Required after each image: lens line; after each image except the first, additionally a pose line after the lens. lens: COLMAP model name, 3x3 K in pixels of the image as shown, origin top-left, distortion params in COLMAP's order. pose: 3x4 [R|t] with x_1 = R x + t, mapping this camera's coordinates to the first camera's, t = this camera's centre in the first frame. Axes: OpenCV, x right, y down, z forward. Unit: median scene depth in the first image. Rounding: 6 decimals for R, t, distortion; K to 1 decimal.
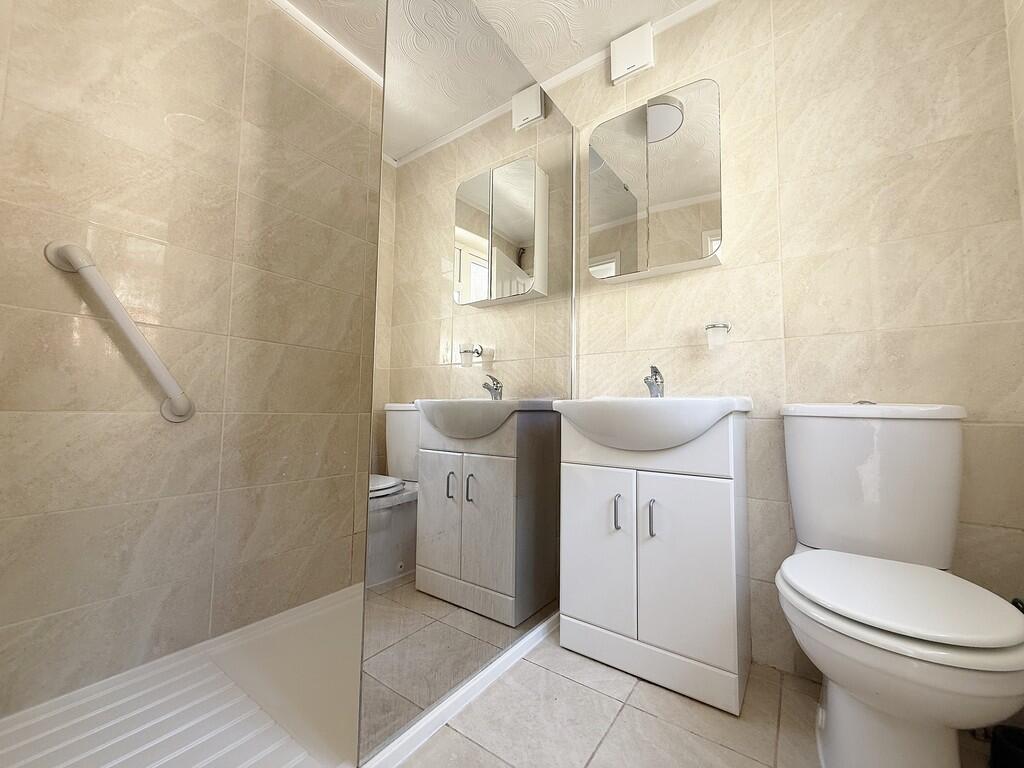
lens RADIAL K [[408.6, 0, 510.5], [0, 408.6, 383.1], [0, 0, 1]] dist [-0.001449, -0.000216]
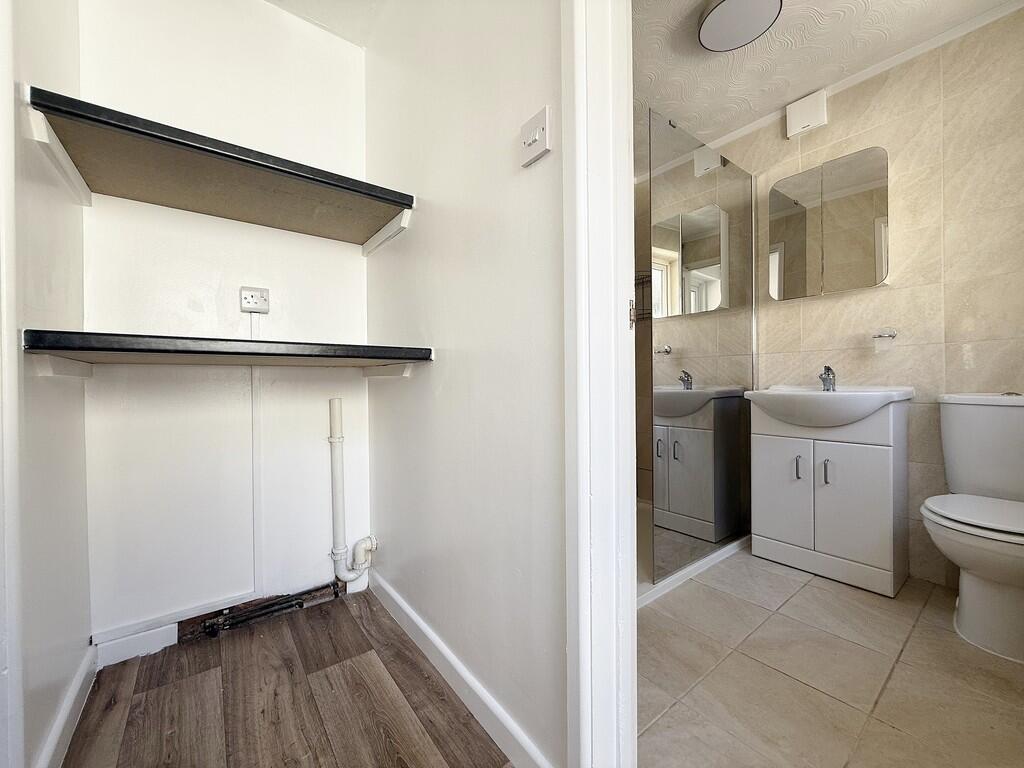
lens RADIAL K [[408.6, 0, 509.1], [0, 408.6, 383.4], [0, 0, 1]] dist [-0.001449, -0.000216]
pose [[0.955701, -0.022197, -0.293501, -0.274700], [0.043143, 0.996947, 0.065086, -0.119533], [0.291160, -0.074865, 0.953741, -0.637941]]
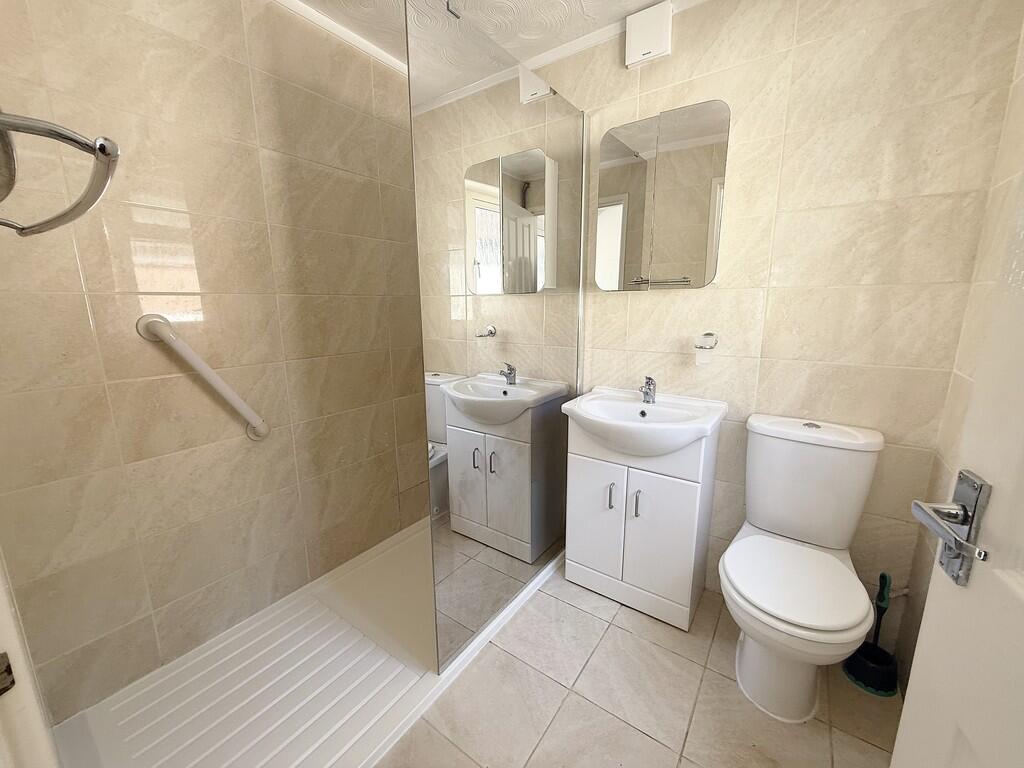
lens RADIAL K [[408.6, 0, 510.7], [0, 408.6, 385.0], [0, 0, 1]] dist [-0.001449, -0.000216]
pose [[0.999751, -0.021742, -0.004993, -0.039520], [0.022290, 0.964503, 0.263129, -0.340254], [-0.000905, -0.263175, 0.964748, -0.142270]]
